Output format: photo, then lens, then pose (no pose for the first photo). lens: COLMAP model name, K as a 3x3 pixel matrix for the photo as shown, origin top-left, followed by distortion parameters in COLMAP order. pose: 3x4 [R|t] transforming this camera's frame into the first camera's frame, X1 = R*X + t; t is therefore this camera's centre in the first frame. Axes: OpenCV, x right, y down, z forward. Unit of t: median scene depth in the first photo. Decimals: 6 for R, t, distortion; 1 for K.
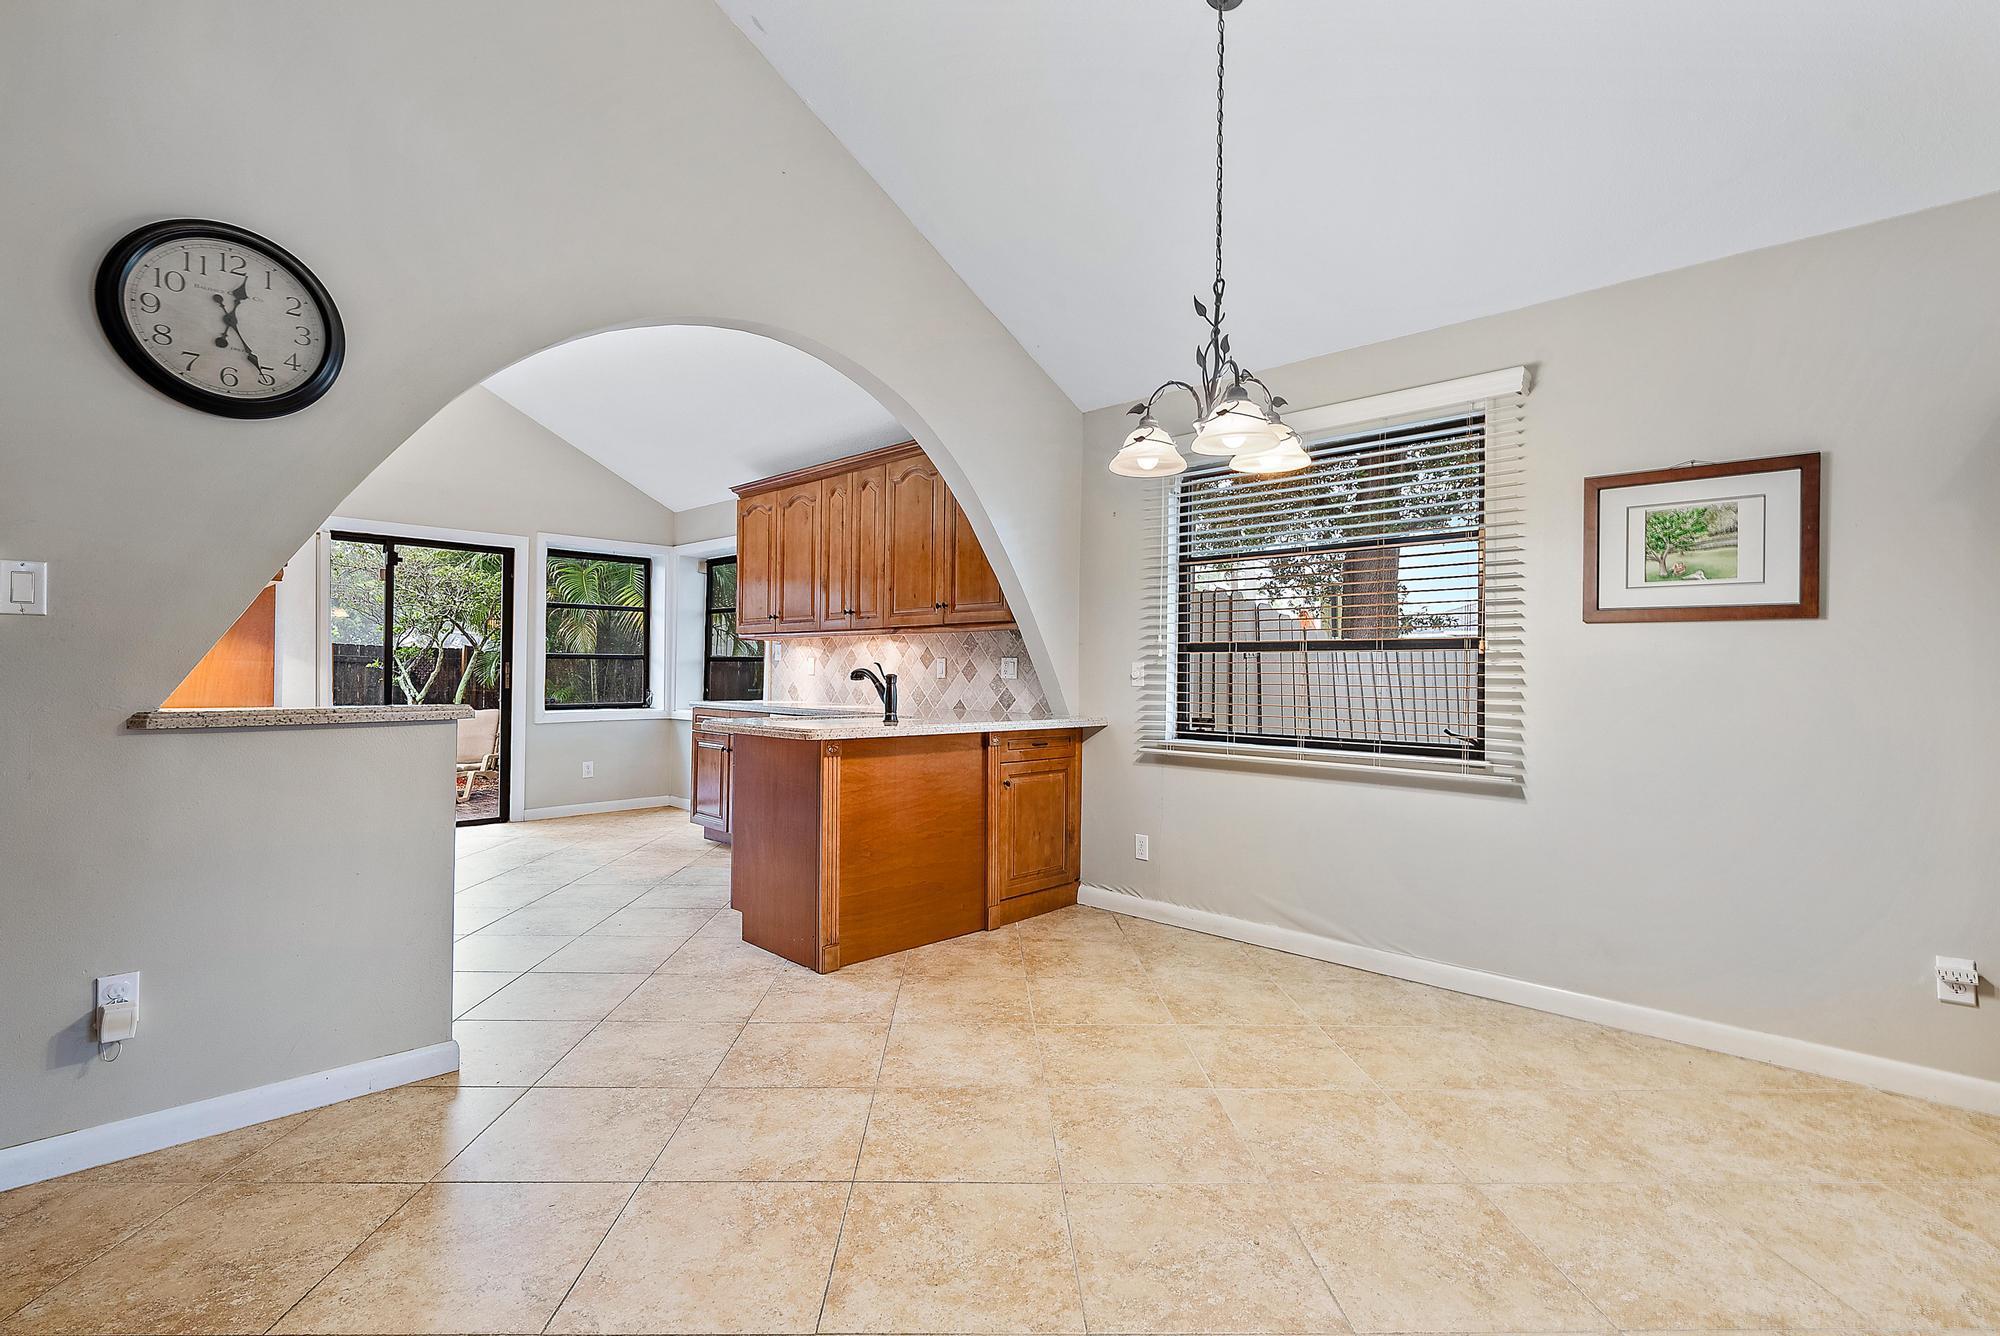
lens RADIAL K [[897.9, 0, 982.2], [0, 897.9, 667.5], [0, 0, 1]] dist [0.007772, -0.001492]
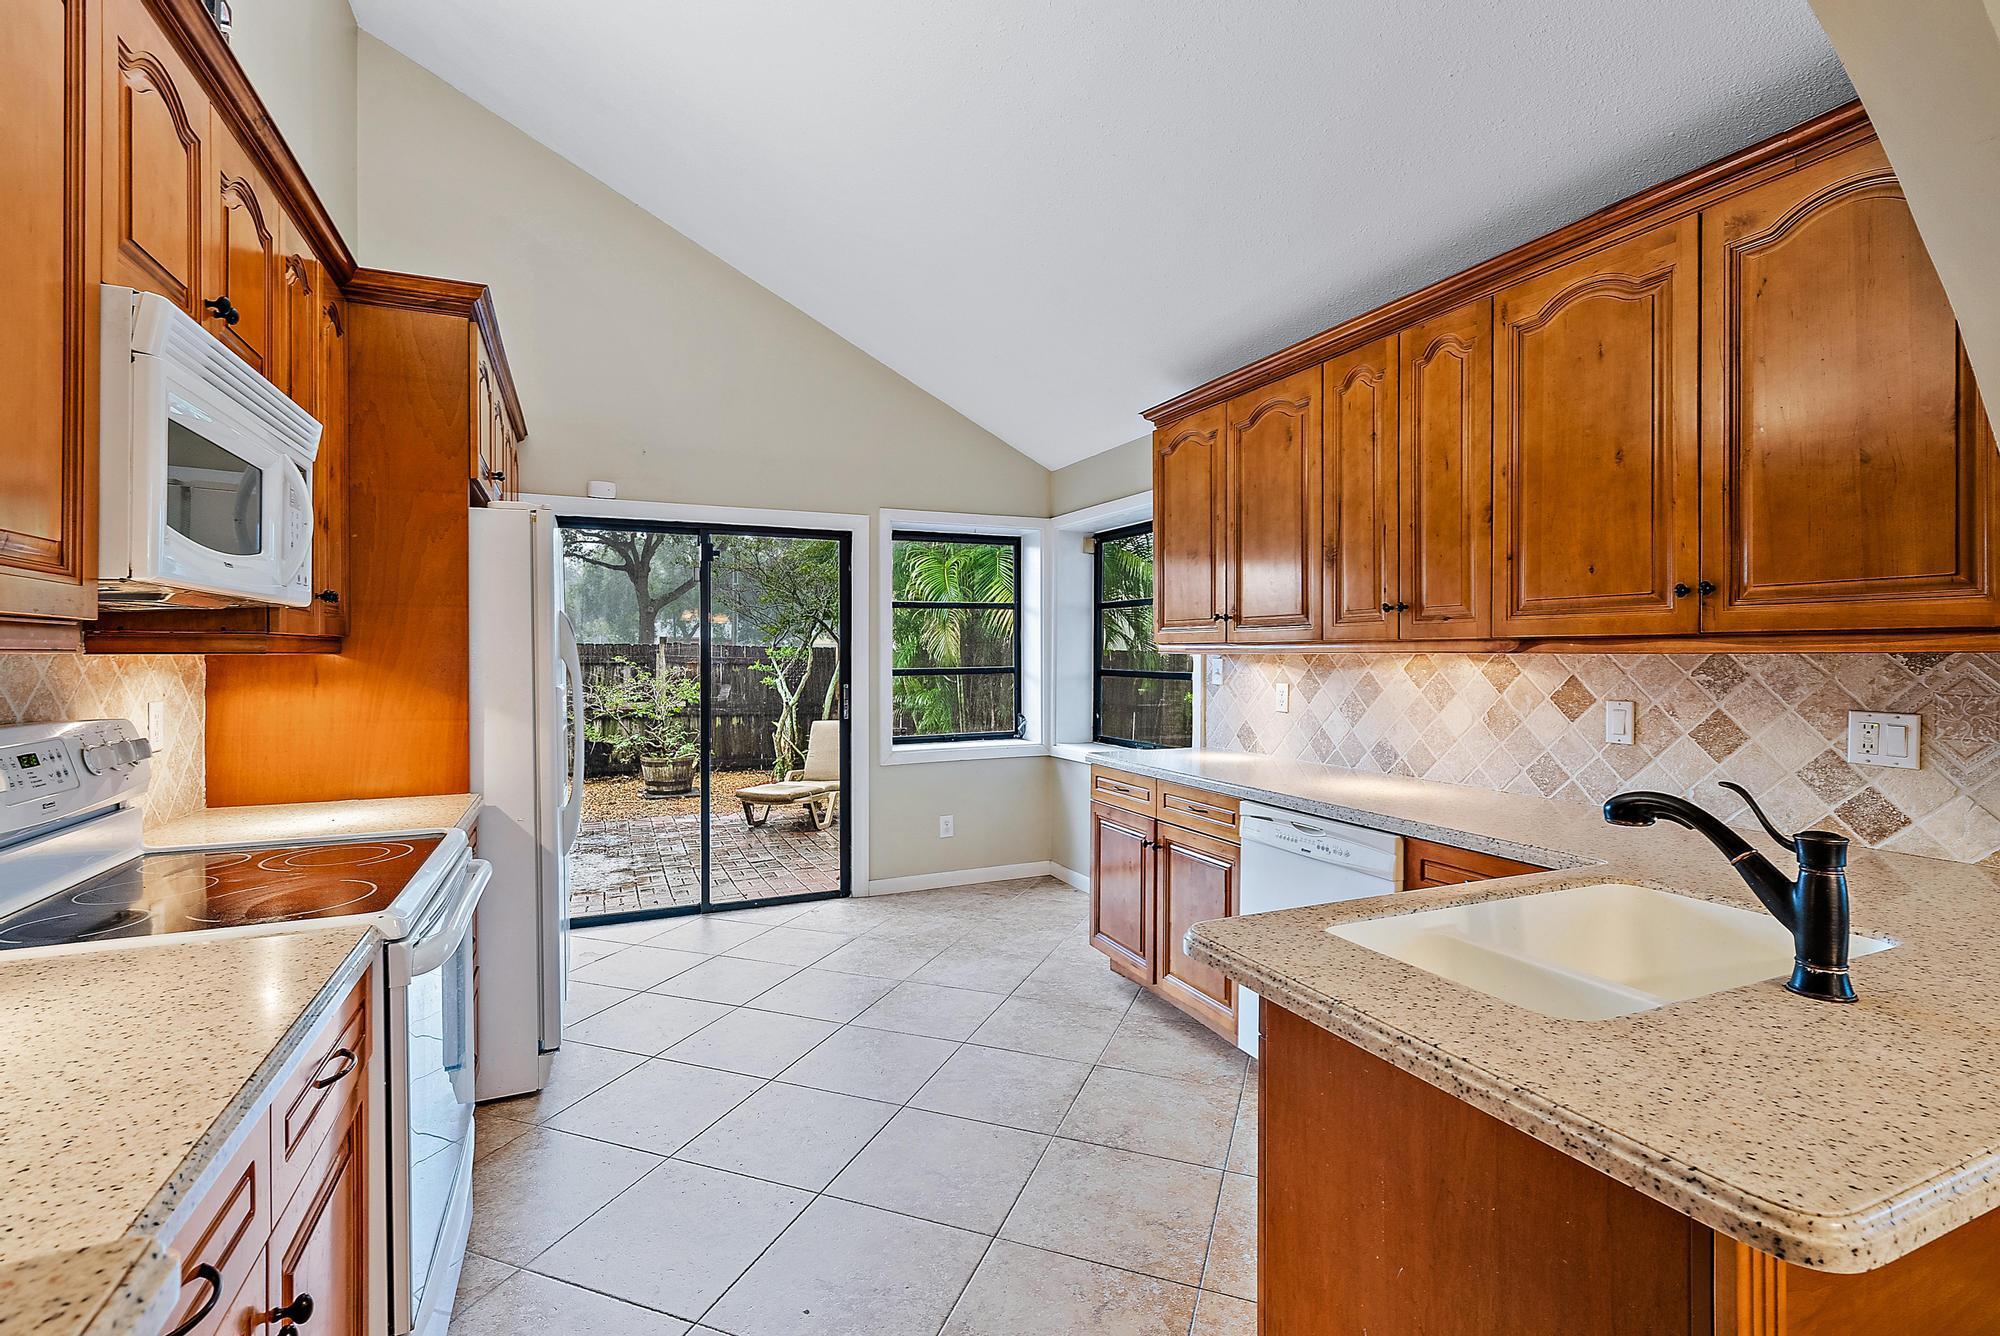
lens RADIAL K [[897.9, 0, 999.0], [0, 897.9, 656.9], [0, 0, 1]] dist [0.007772, -0.001492]
pose [[0.931538, -0.009480, -0.363521, -0.180830], [0.012456, 0.999905, 0.005842, -0.041343], [0.363432, -0.009970, 0.931568, 0.463228]]
